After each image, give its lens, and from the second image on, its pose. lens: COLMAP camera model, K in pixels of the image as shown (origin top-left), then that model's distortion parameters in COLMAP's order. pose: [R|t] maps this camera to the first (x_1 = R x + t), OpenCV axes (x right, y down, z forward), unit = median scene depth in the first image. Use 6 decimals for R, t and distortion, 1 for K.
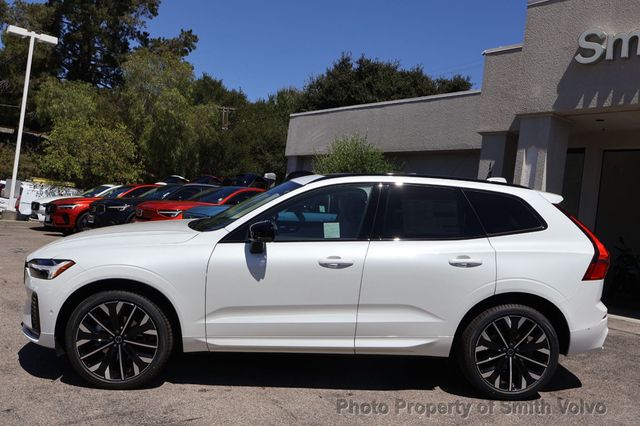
lens RADIAL K [[626.8, 0, 320.0], [0, 626.8, 213.0], [0, 0, 1]] dist [0.011490, 0.019659]
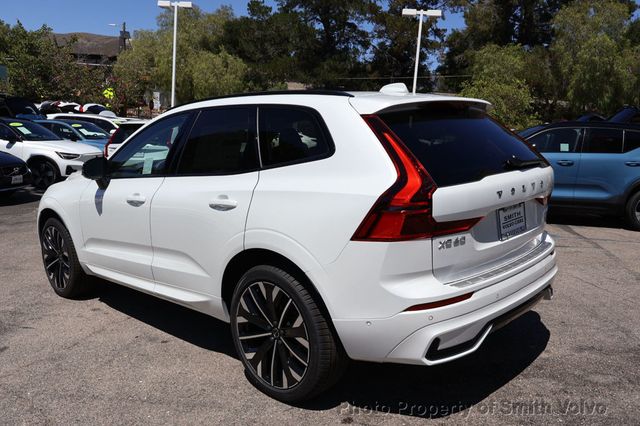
lens RADIAL K [[541.0, 0, 320.0], [0, 541.0, 213.0], [0, 0, 1]] dist [0.007222, 0.006193]
pose [[0.678228, 0.040192, -0.733751, 0.781442], [0.024392, 0.996722, 0.077143, 0.041596], [0.734446, -0.070219, 0.675024, 0.638791]]
